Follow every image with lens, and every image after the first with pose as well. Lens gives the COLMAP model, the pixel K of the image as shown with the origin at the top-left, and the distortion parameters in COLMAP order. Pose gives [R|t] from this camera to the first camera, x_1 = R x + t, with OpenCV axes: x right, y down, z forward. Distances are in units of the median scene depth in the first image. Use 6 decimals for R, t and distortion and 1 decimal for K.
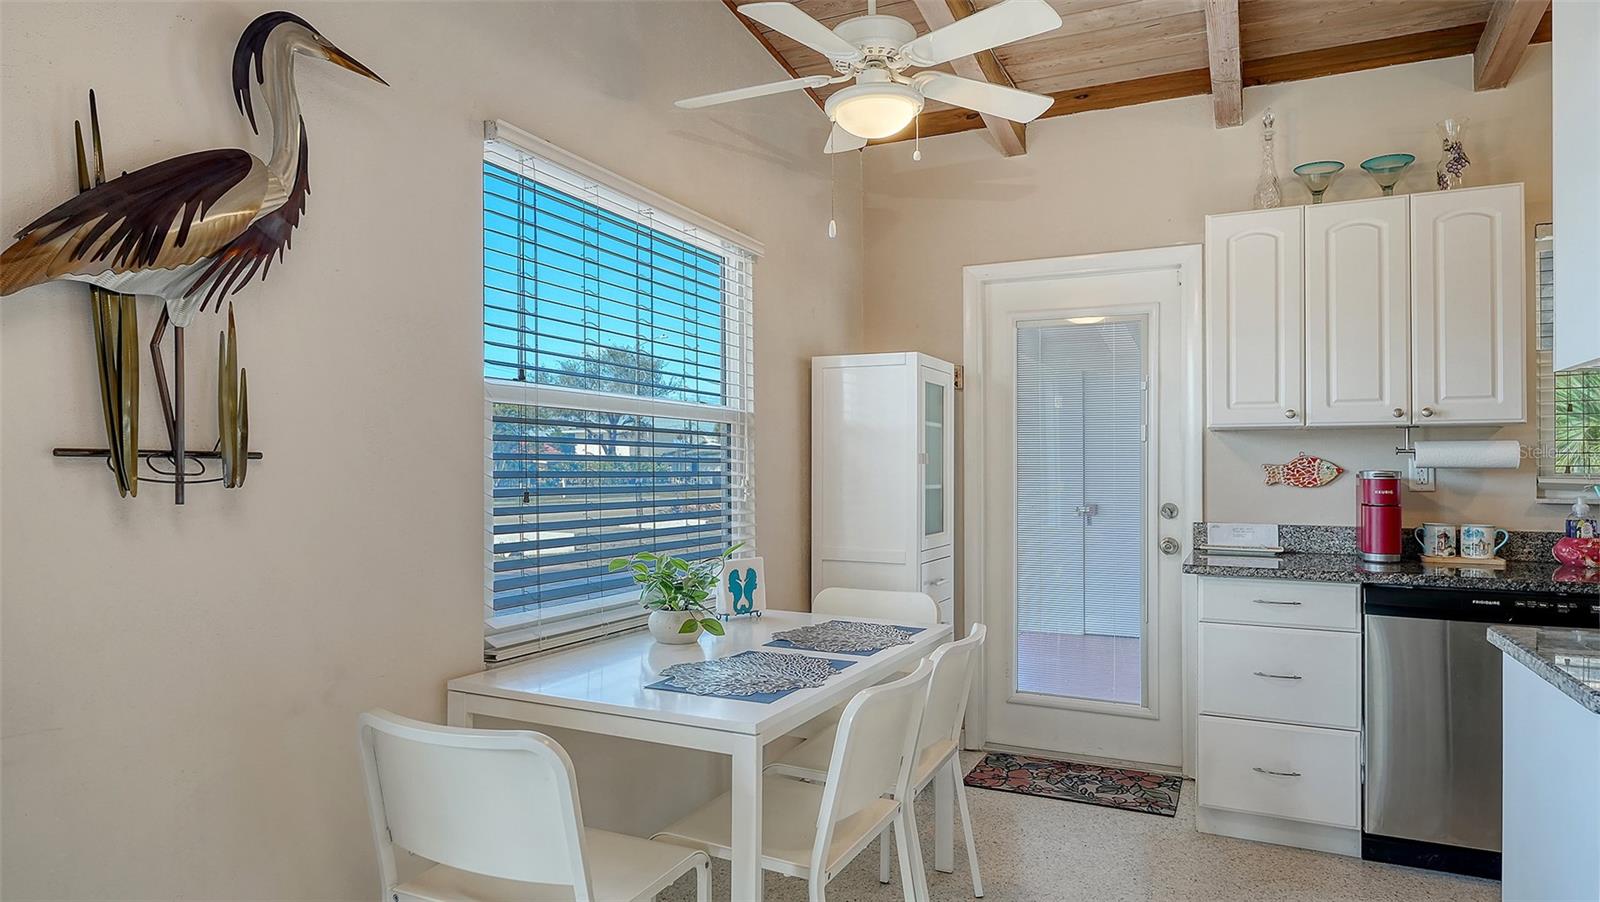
lens RADIAL K [[926.7, 0, 802.7], [0, 926.7, 465.1], [0, 0, 1]] dist [-0.000778, -0.002878]
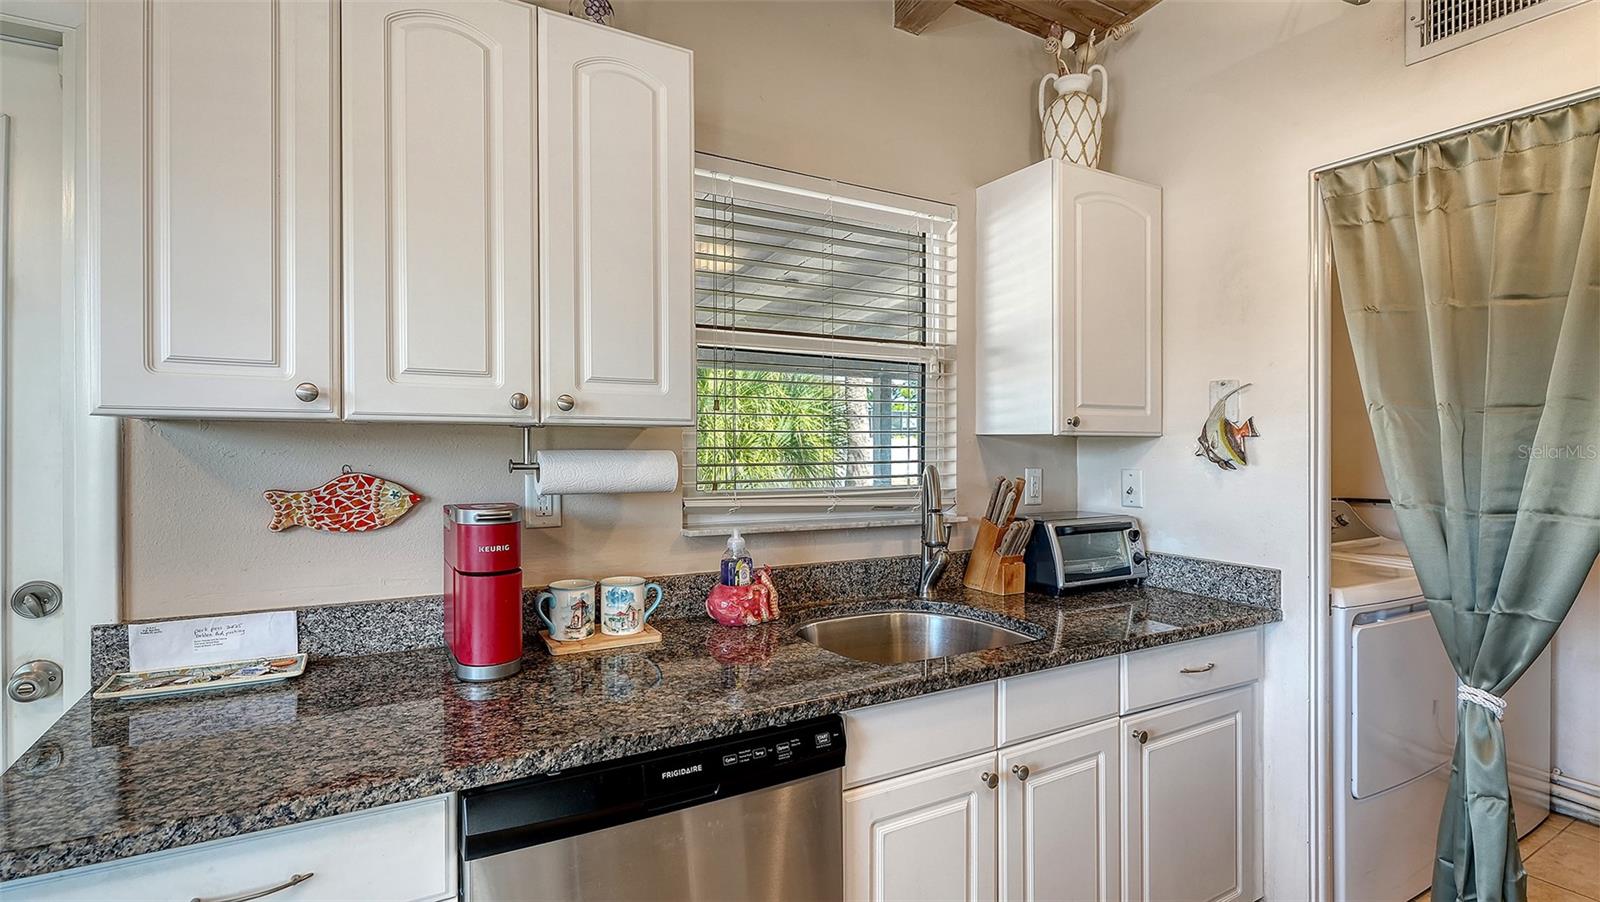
lens RADIAL K [[750.3, 0, 805.8], [0, 750.3, 449.8], [0, 0, 1]] dist [-0.005303, -0.000898]
pose [[0.547140, -0.008421, 0.836999, 0.358822], [-0.008328, 0.999845, 0.015503, -0.035371], [-0.837000, -0.015453, 0.546985, 0.604154]]
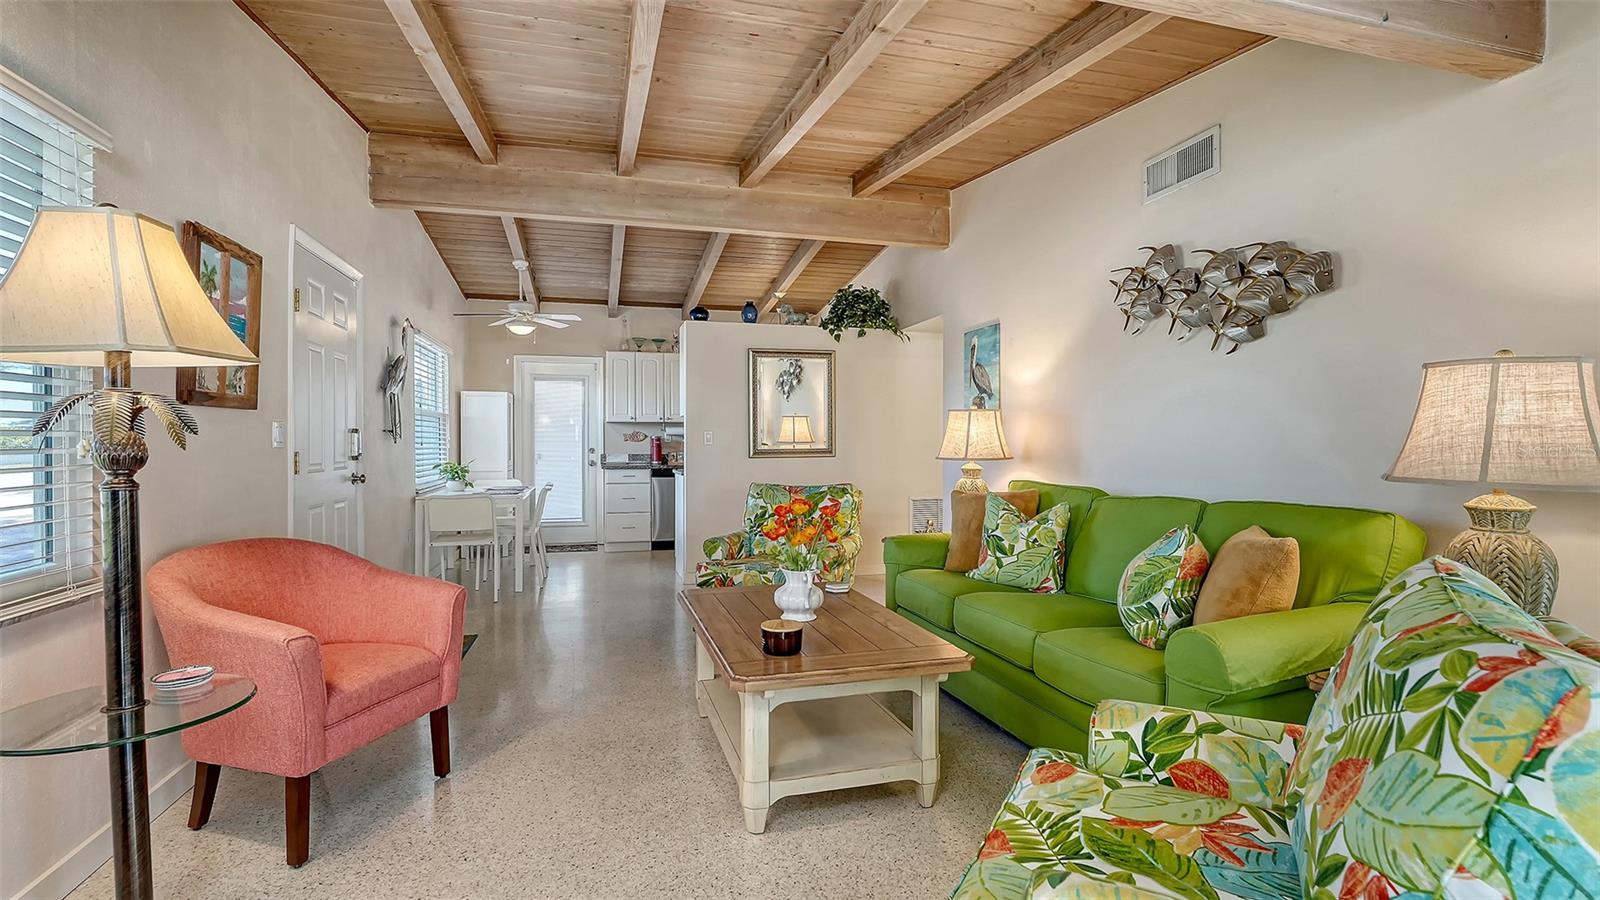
lens RADIAL K [[769.3, 0, 807.6], [0, 769.3, 452.1], [0, 0, 1]] dist [-0.003031, -0.000393]
pose [[0.747754, -0.012990, 0.663849, -0.799197], [0.001788, 0.999844, 0.017550, 0.016279], [-0.663973, -0.011936, 0.747661, -1.418494]]
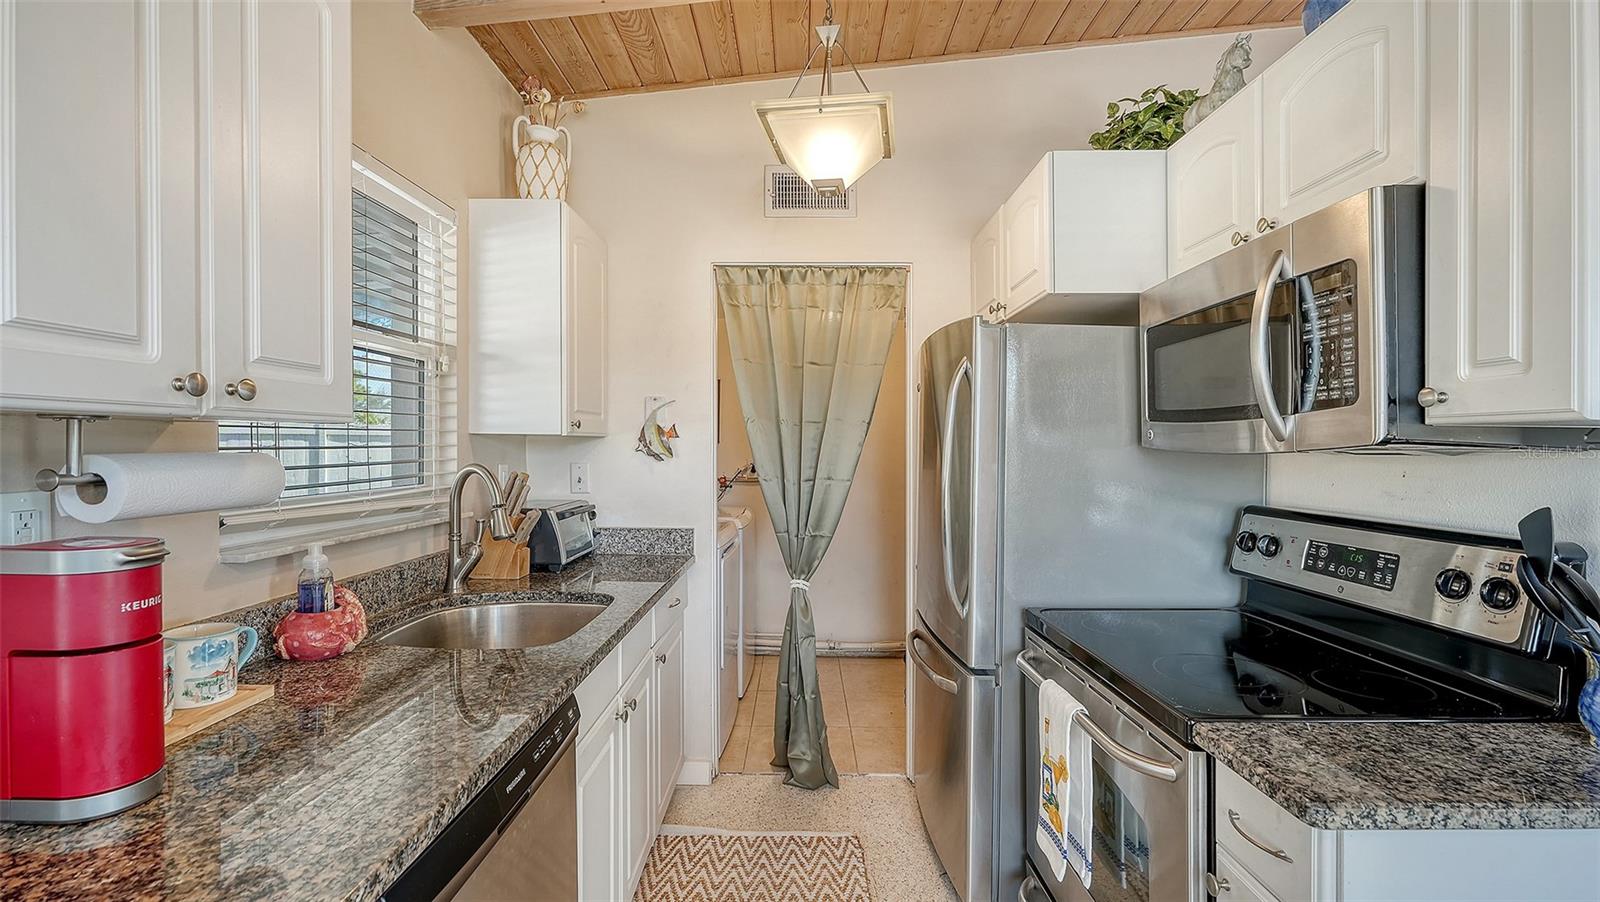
lens RADIAL K [[683.5, 0, 808.9], [0, 683.5, 445.4], [0, 0, 1]] dist [-0.011410, -0.000333]
pose [[-0.442931, -0.009543, 0.896505, 0.279689], [-0.014942, 0.999883, 0.003261, -0.035265], [-0.896431, -0.011951, -0.443021, 0.870960]]
